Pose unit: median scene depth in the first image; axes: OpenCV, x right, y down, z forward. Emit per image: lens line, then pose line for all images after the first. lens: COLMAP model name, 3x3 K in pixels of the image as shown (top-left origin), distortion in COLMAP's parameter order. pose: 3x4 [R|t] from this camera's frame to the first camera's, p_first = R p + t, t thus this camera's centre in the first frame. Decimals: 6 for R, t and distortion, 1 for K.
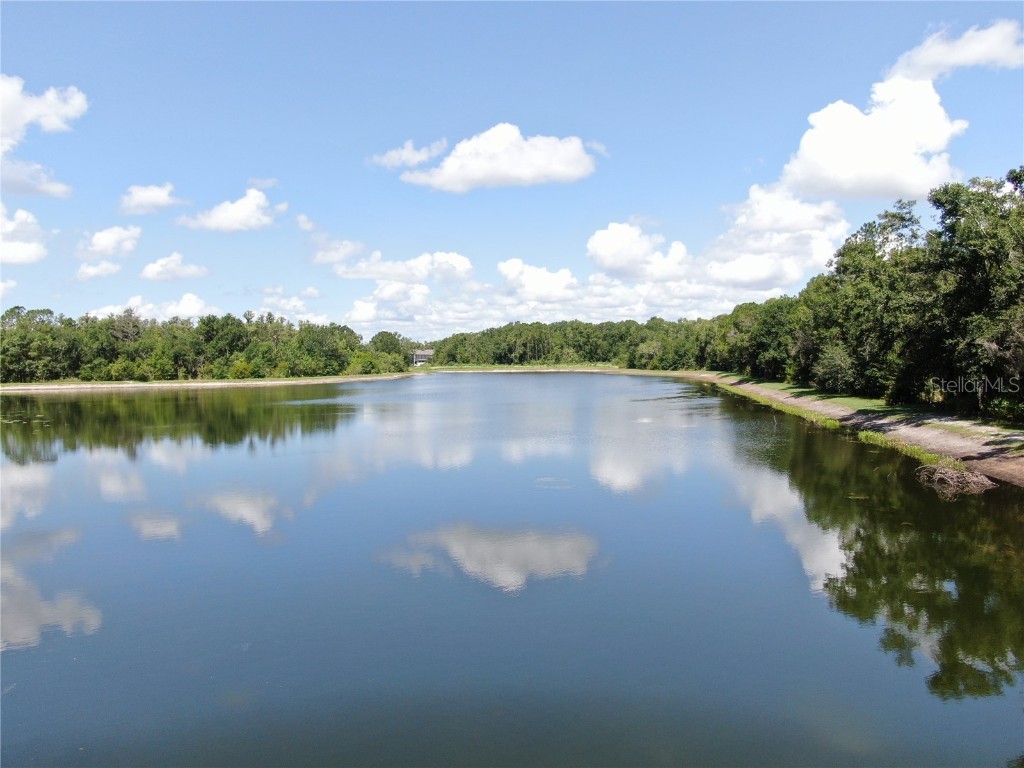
lens RADIAL K [[739.2, 0, 511.6], [0, 739.2, 383.3], [0, 0, 1]] dist [-0.008160, -0.002622]
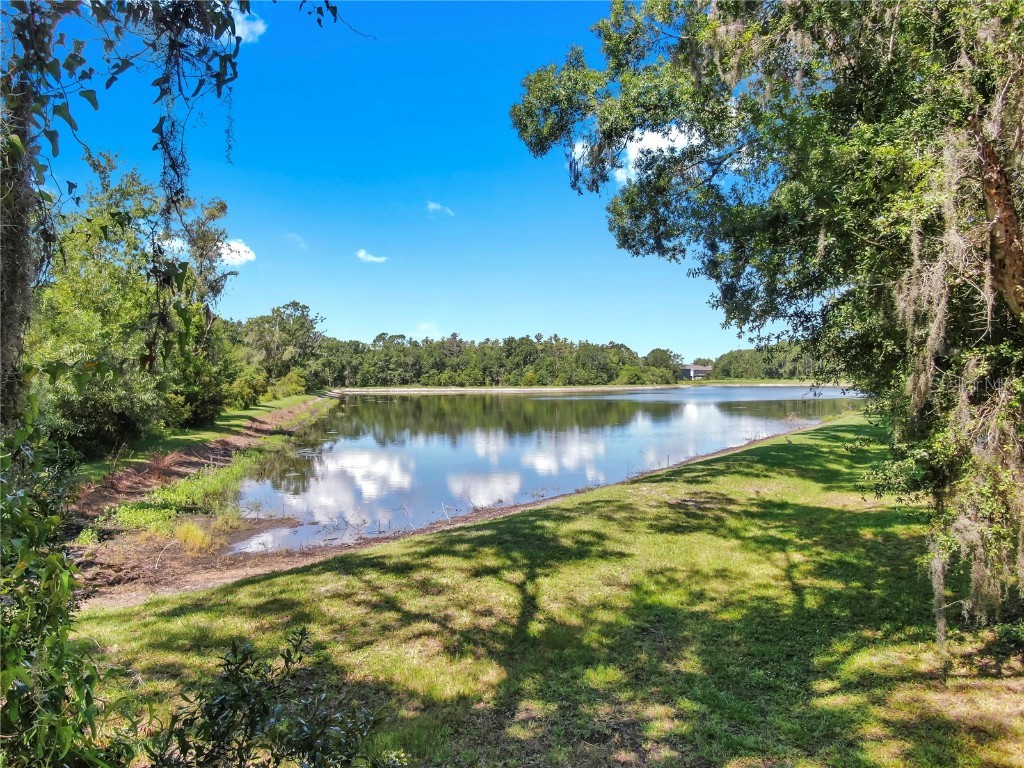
lens RADIAL K [[739.2, 0, 517.9], [0, 739.2, 379.1], [0, 0, 1]] dist [-0.008160, -0.002622]
pose [[0.918198, 0.007650, -0.396048, 0.116555], [-0.019490, 0.999475, -0.025879, 0.014520], [0.395642, 0.031481, 0.917865, -0.179608]]
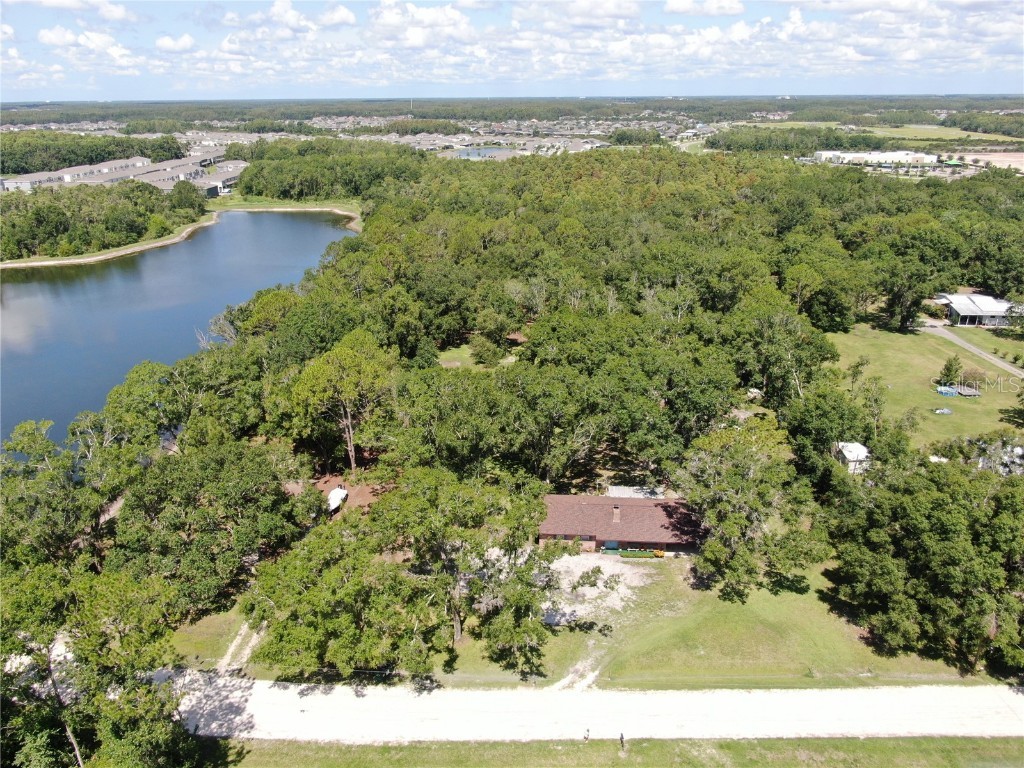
lens RADIAL K [[739.2, 0, 512.2], [0, 739.2, 386.2], [0, 0, 1]] dist [-0.008160, -0.002622]
pose [[0.988777, -0.050184, 0.140715, 0.296717], [0.000391, 0.942759, 0.333475, -0.241092], [-0.149396, -0.329678, 0.932198, -0.608766]]
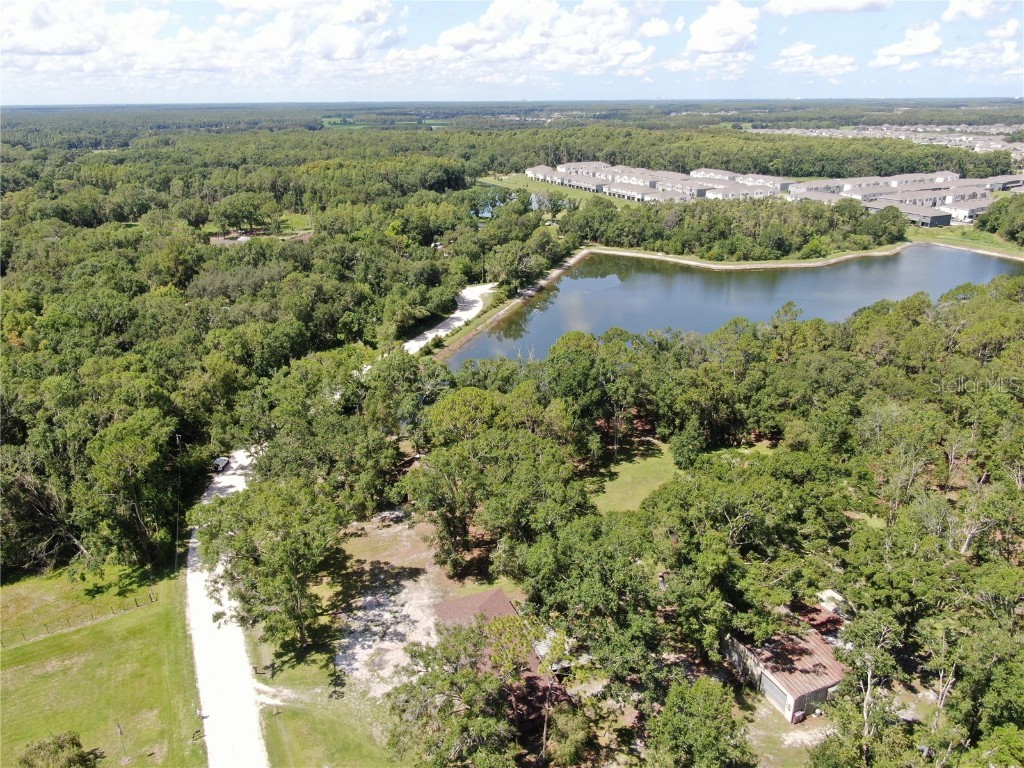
lens RADIAL K [[739.2, 0, 510.6], [0, 739.2, 377.0], [0, 0, 1]] dist [-0.008160, -0.002622]
pose [[0.566143, 0.293500, -0.770286, 0.765901], [-0.021968, 0.939505, 0.341831, -0.316669], [0.824014, -0.176603, 0.538341, -0.390297]]
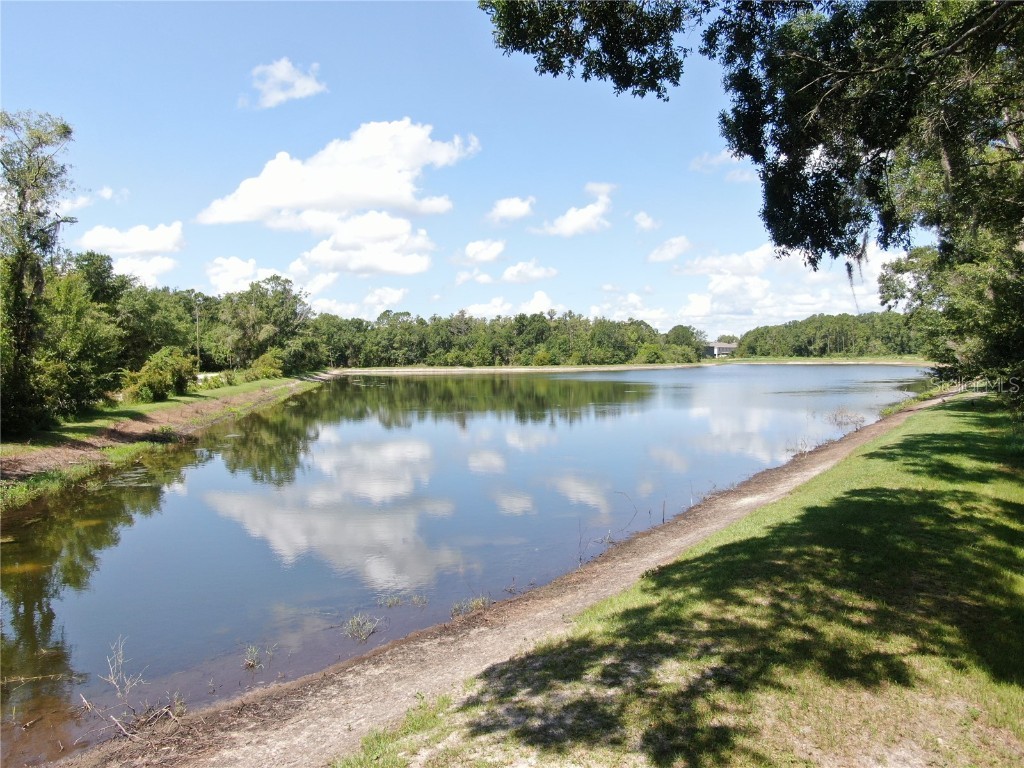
lens RADIAL K [[739.2, 0, 516.8], [0, 739.2, 381.5], [0, 0, 1]] dist [-0.008160, -0.002622]
pose [[0.904965, 0.017823, -0.425112, 0.105061], [-0.016100, 0.999841, 0.007647, 0.010474], [0.425180, -0.000076, 0.905109, -0.107144]]
